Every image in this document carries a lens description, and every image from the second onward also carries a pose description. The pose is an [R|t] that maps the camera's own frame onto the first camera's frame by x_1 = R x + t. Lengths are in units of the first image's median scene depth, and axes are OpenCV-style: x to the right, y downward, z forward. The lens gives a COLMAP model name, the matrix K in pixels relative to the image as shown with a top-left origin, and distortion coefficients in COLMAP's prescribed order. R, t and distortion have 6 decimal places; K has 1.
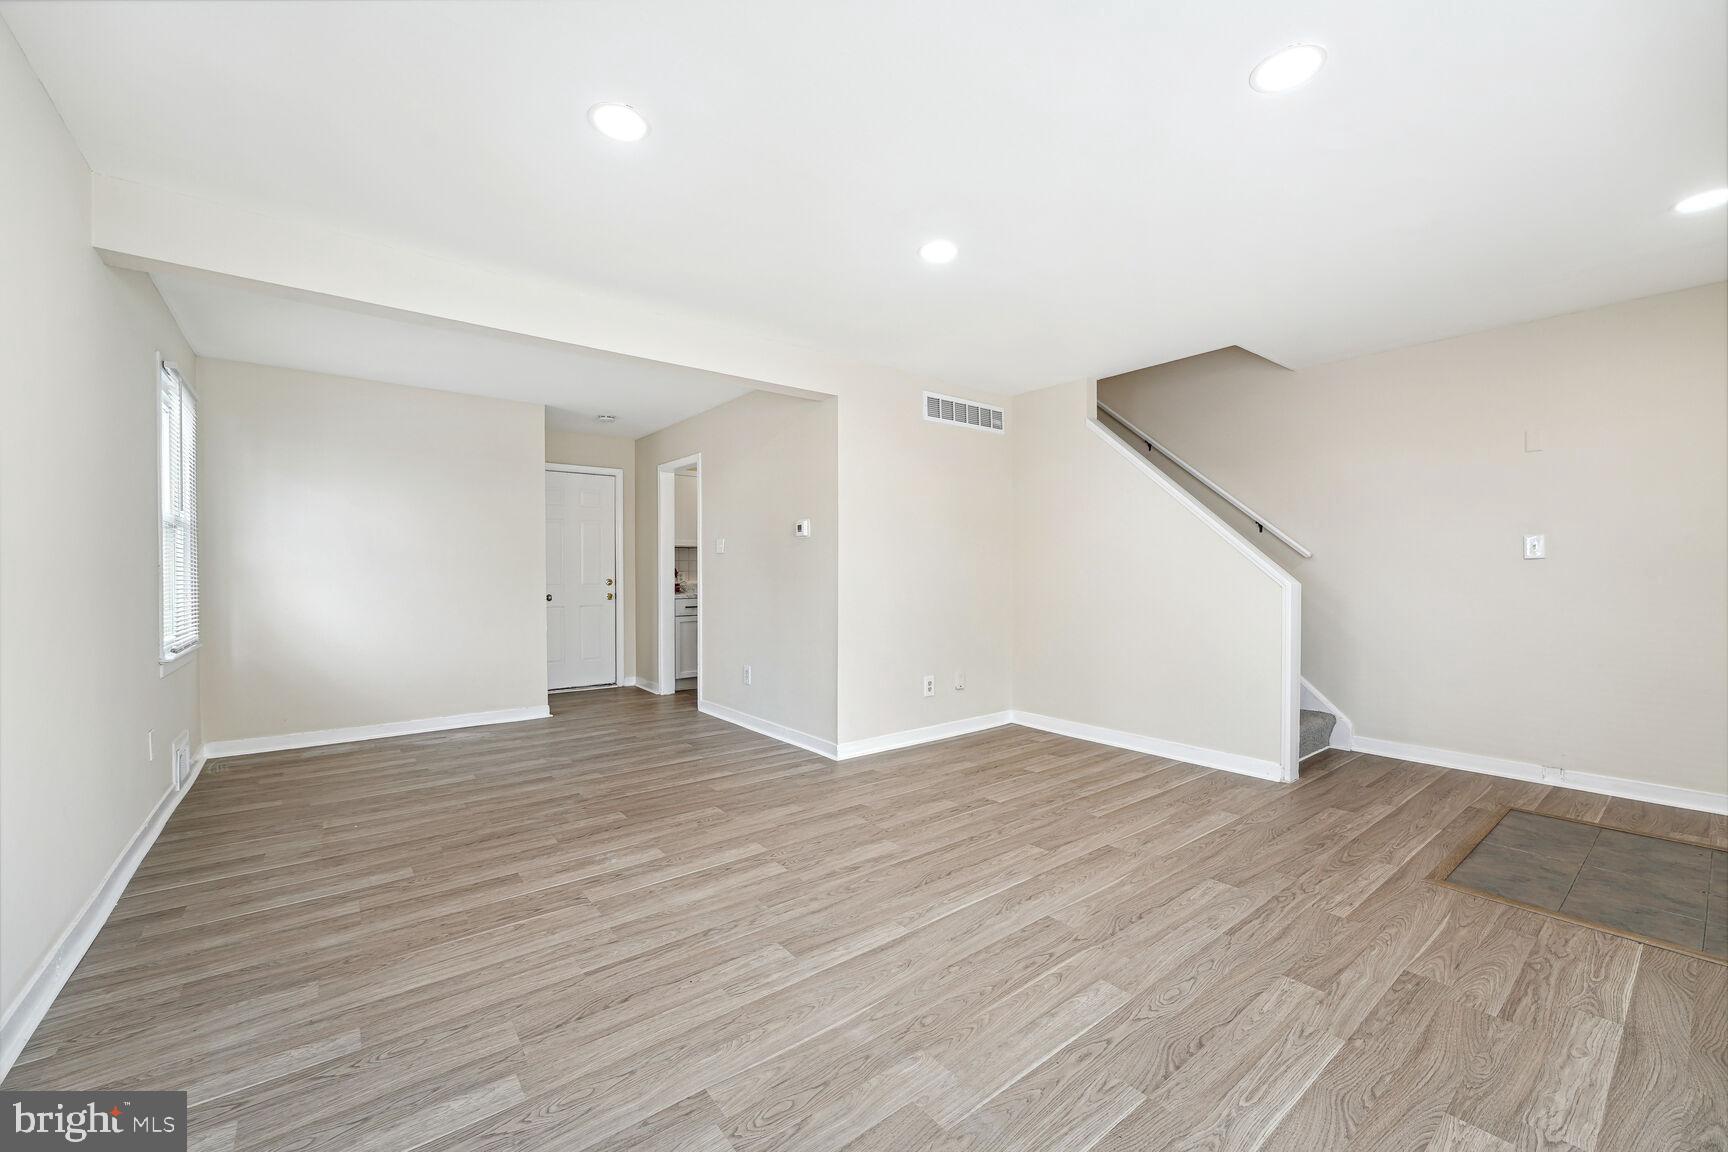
lens RADIAL K [[690.0, 0, 863.7], [0, 690.0, 585.8], [0, 0, 1]] dist [0.009640, 0.001000]
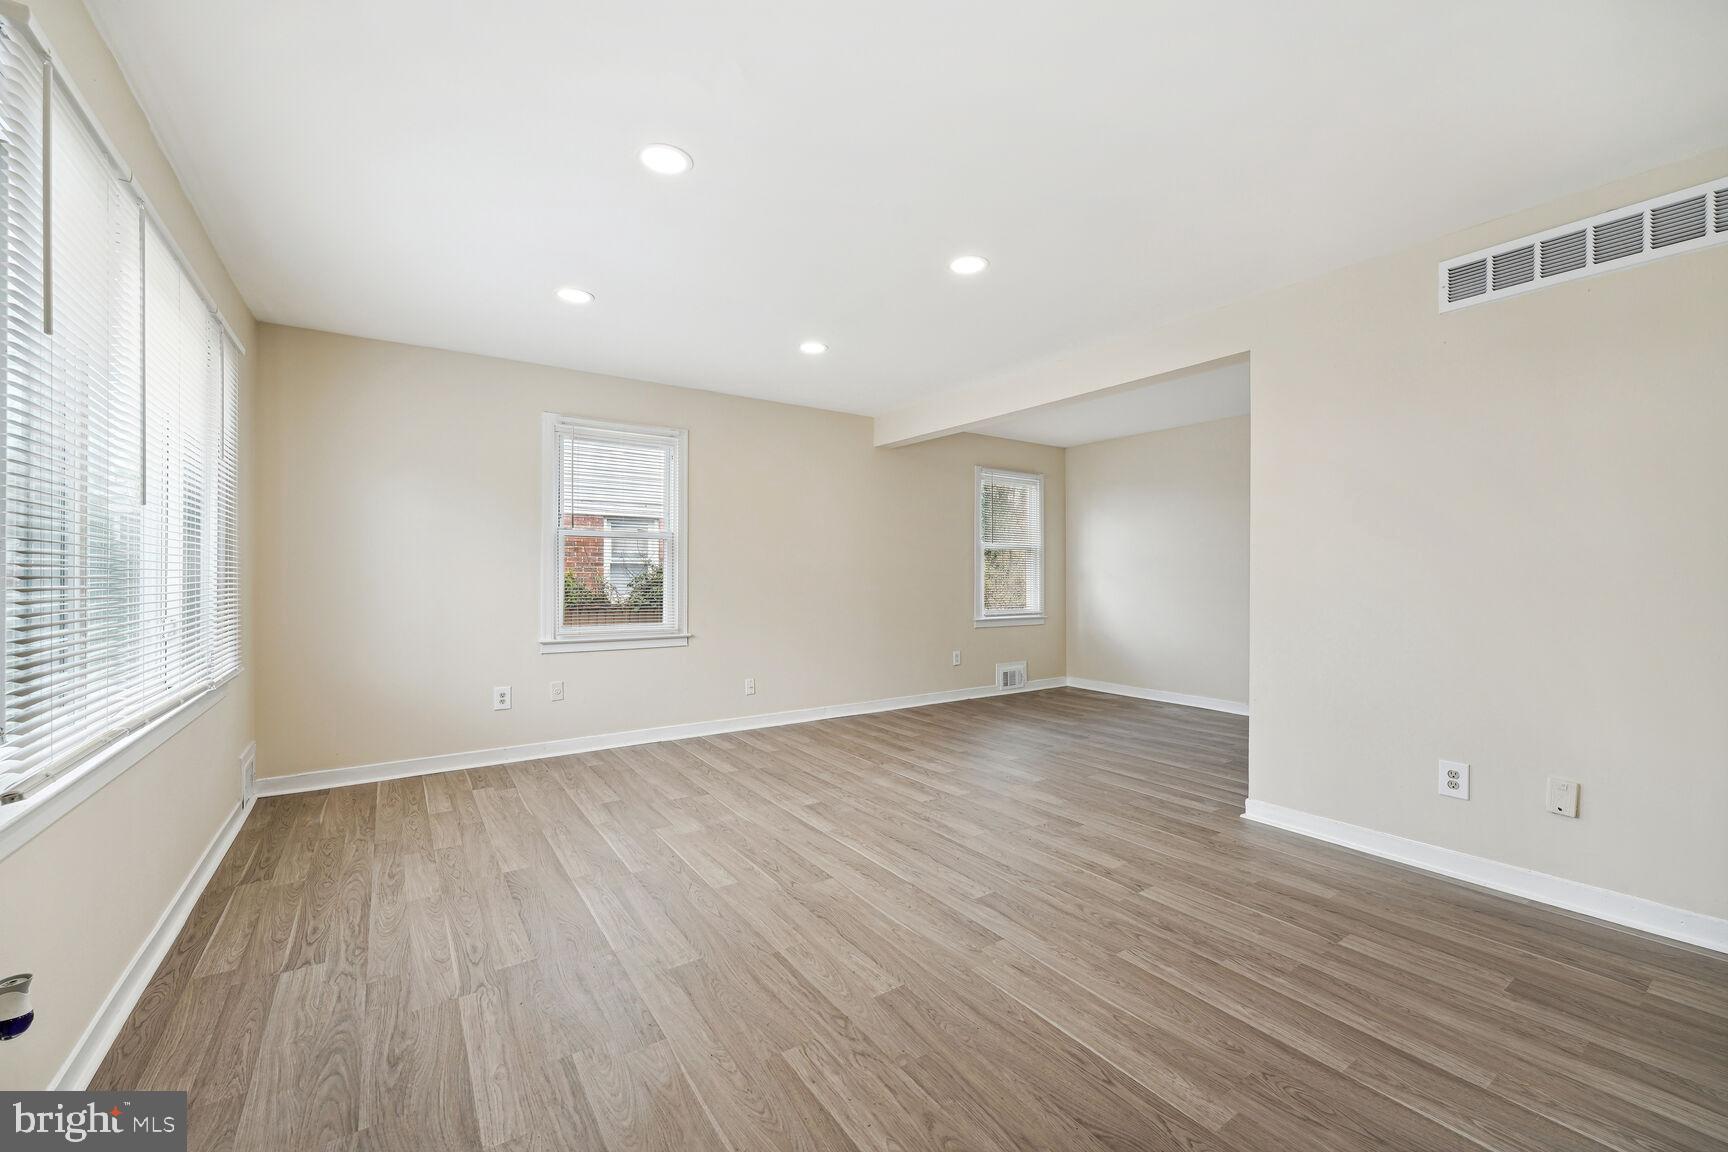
lens RADIAL K [[690.0, 0, 860.8], [0, 690.0, 572.2], [0, 0, 1]] dist [0.009640, 0.001000]
pose [[-0.076700, -0.007176, -0.997028, 1.210757], [-0.018917, 0.999805, -0.005741, -0.017982], [0.996875, 0.018420, -0.076820, 0.969764]]
